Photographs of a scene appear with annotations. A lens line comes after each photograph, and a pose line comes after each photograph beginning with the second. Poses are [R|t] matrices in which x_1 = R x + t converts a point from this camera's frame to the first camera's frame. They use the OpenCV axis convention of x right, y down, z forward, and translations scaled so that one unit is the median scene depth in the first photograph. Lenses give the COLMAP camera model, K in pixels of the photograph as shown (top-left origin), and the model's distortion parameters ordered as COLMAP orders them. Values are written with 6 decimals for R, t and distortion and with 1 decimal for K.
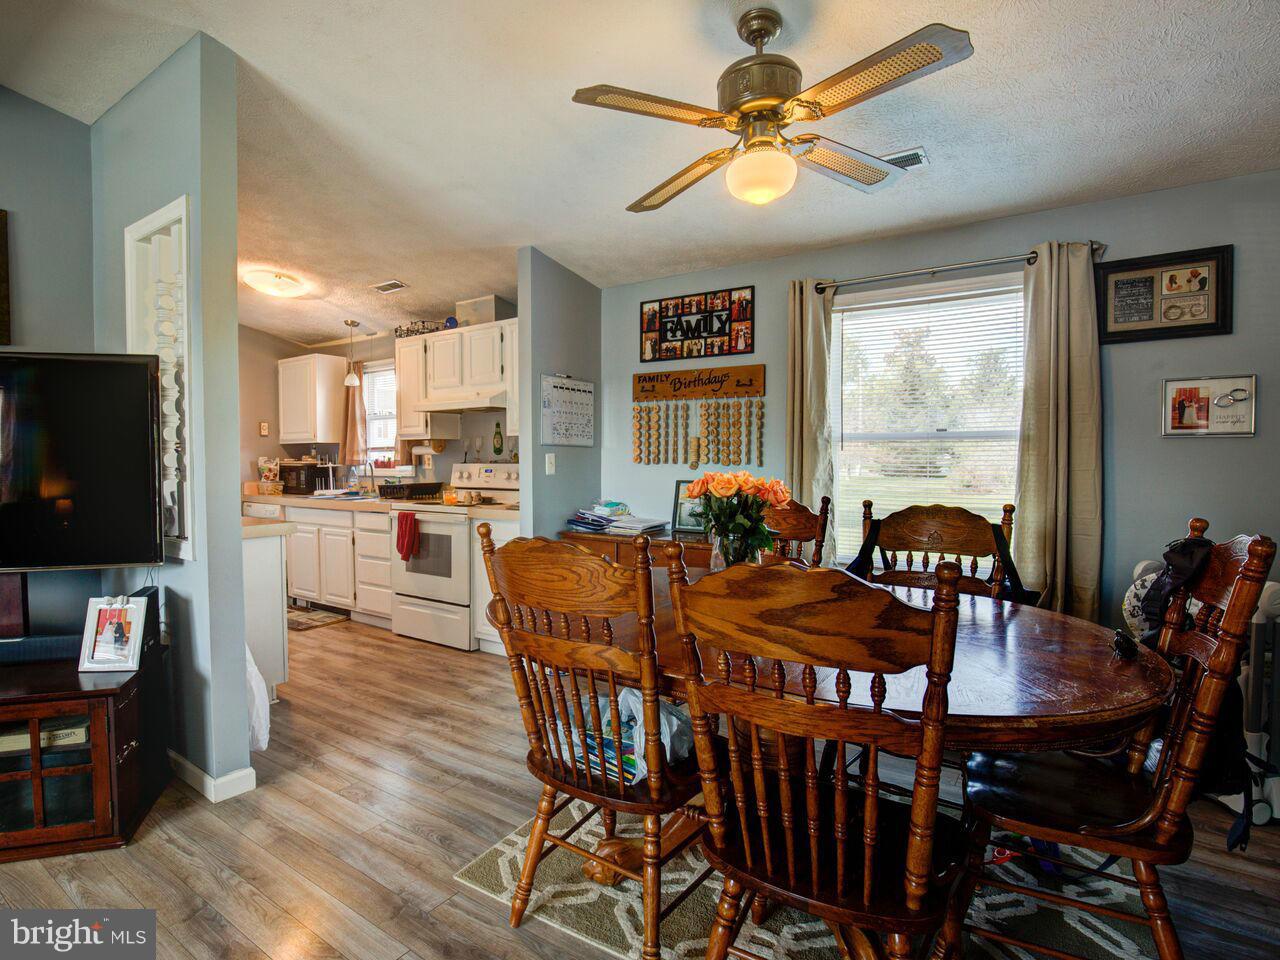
lens RADIAL K [[676.8, 0, 592.6], [0, 676.8, 479.6], [0, 0, 1]] dist [-0.075030, -0.000167]
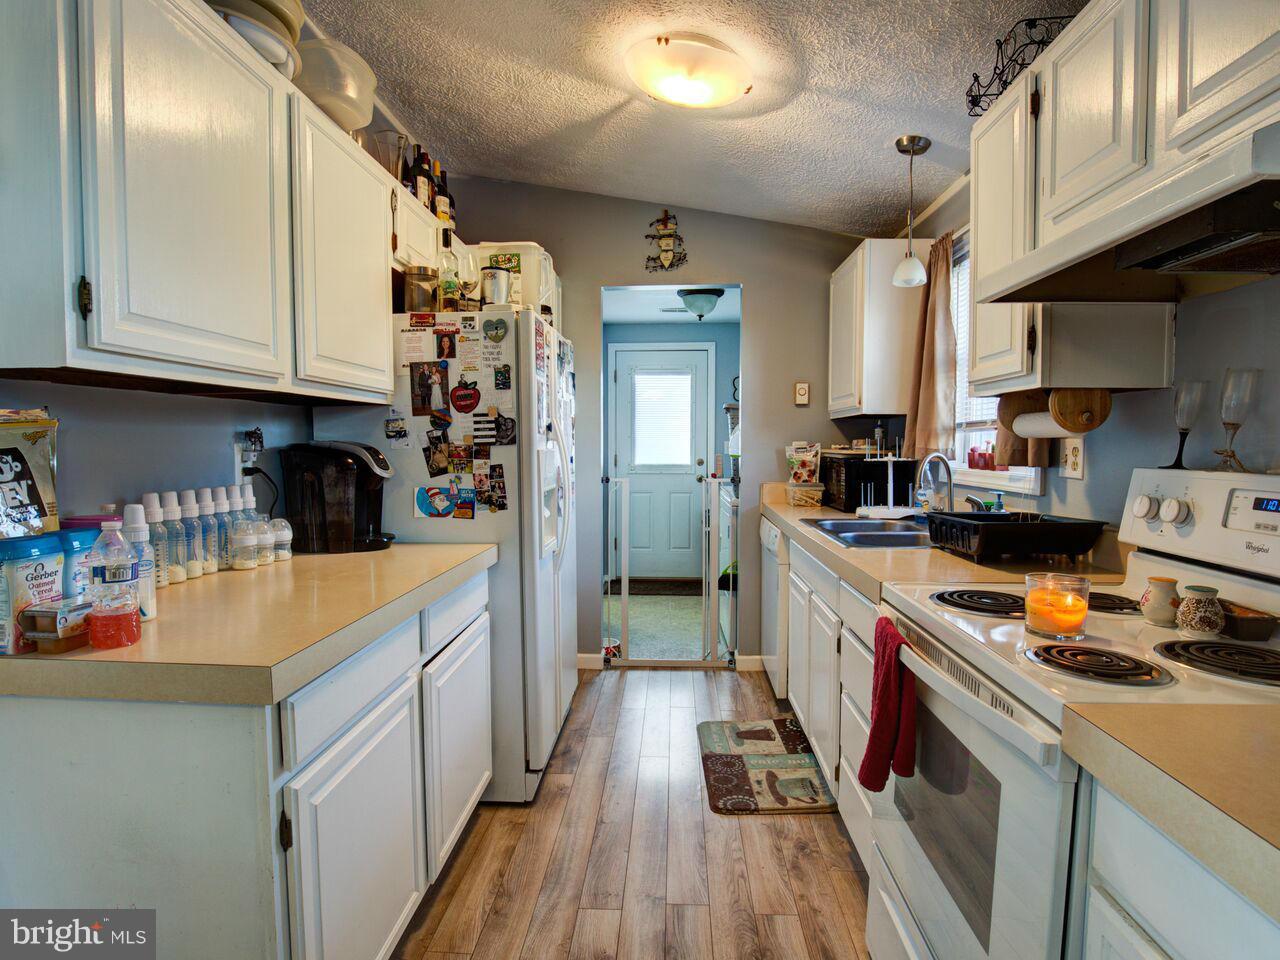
lens RADIAL K [[682.5, 0, 640.0], [0, 682.5, 480.0], [0, 0, 1]] dist [-0.030309, -0.000517]
pose [[0.546063, 0.052866, -0.836075, -0.069086], [-0.034195, 0.998582, 0.040808, -0.021191], [0.837046, 0.006306, 0.547096, 0.600731]]
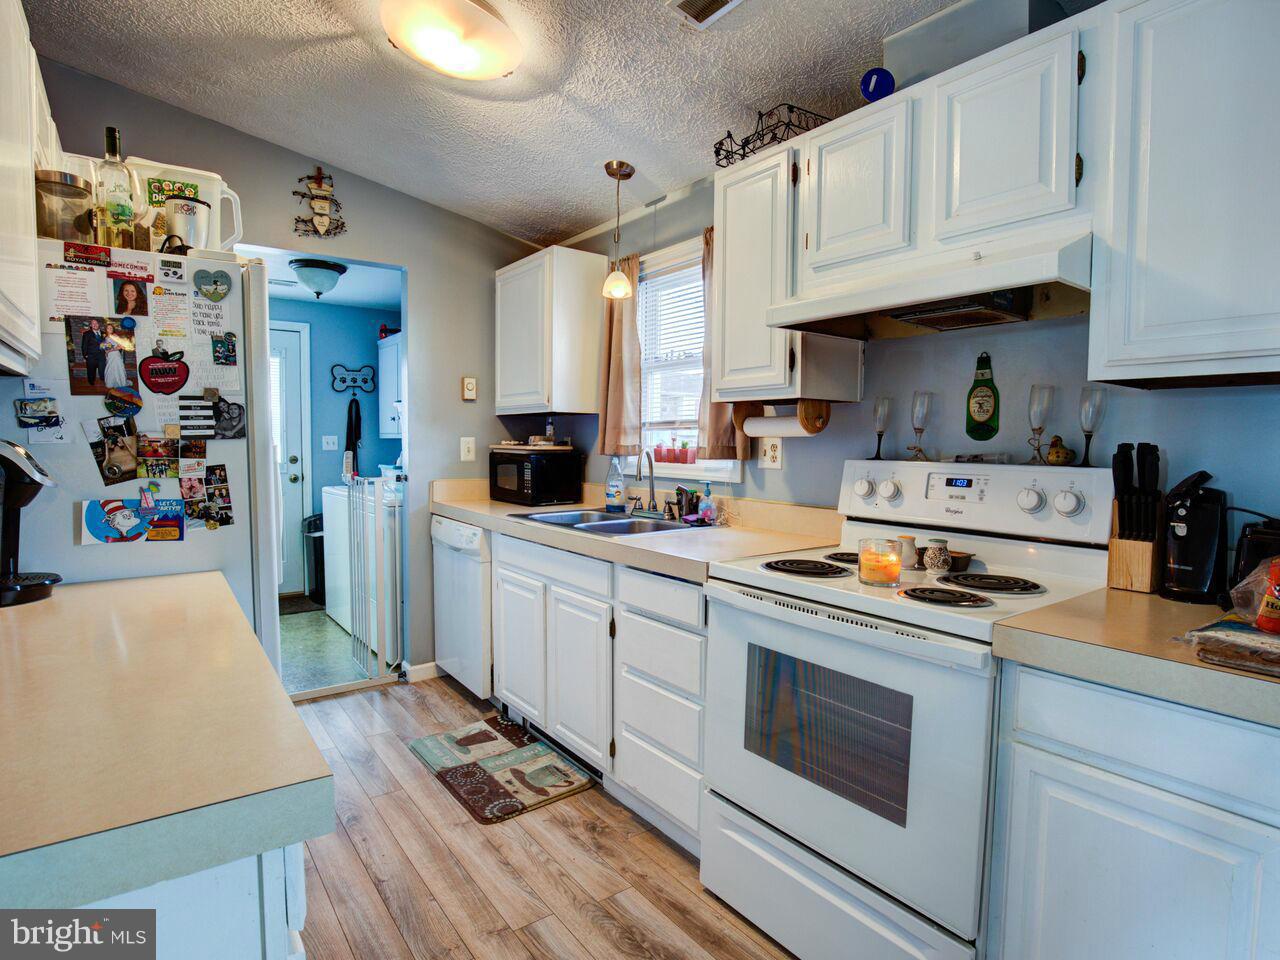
lens RADIAL K [[682.5, 0, 640.0], [0, 682.5, 480.0], [0, 0, 1]] dist [-0.030309, -0.000517]
pose [[0.953436, 0.033370, -0.299744, -0.187354], [-0.026999, 0.999313, 0.025373, -0.016863], [0.300385, -0.016099, 0.953682, 0.520055]]
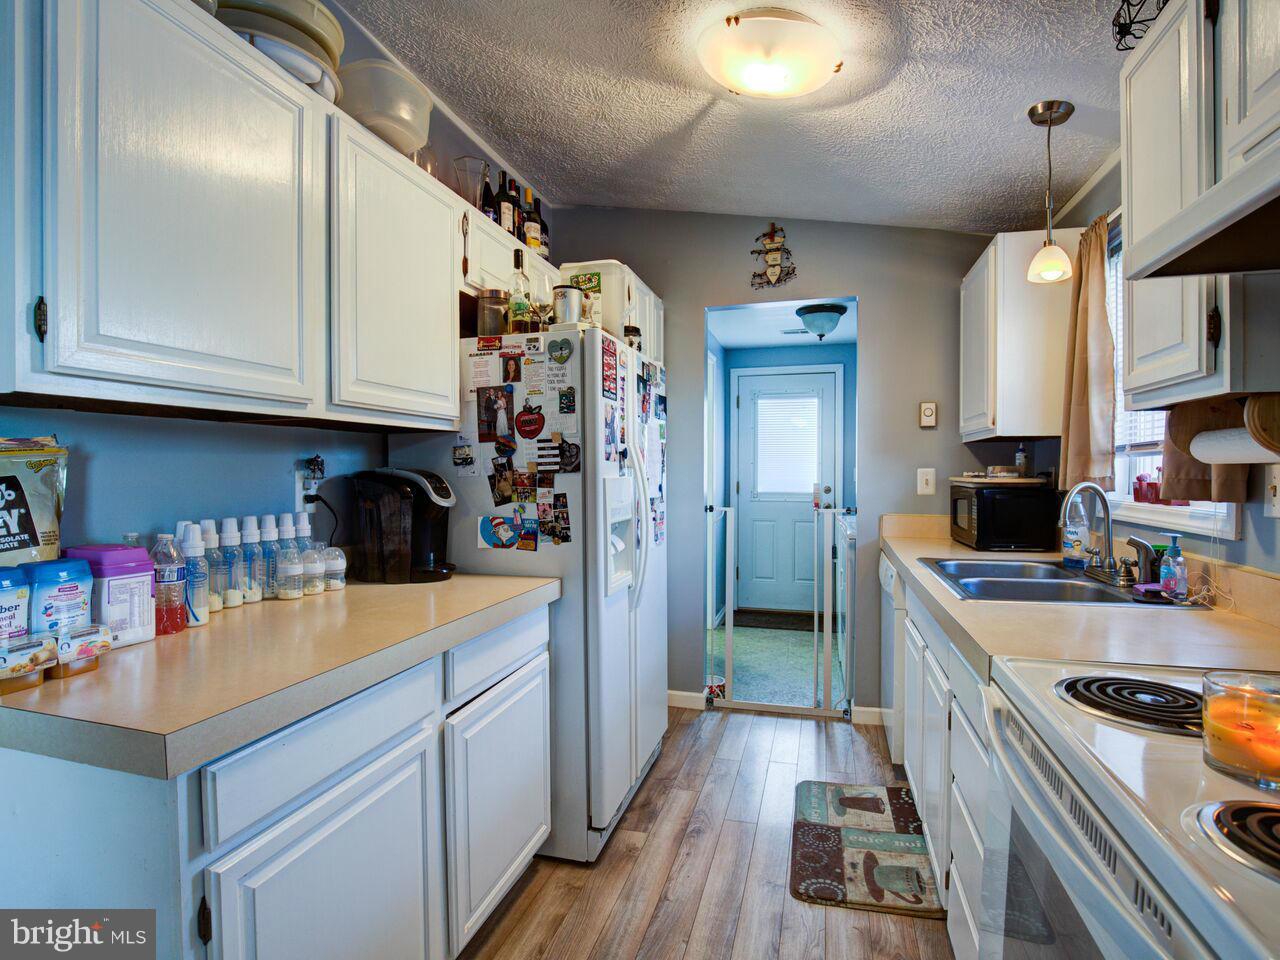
lens RADIAL K [[656.1, 0, 640.0], [0, 656.1, 480.0], [0, 0, 1]] dist [-0.035525, 0.006539]
pose [[0.347711, 0.022684, -0.937327, -0.098367], [-0.035597, 0.999306, 0.010979, -0.024042], [0.936926, 0.029549, 0.348277, 0.666421]]
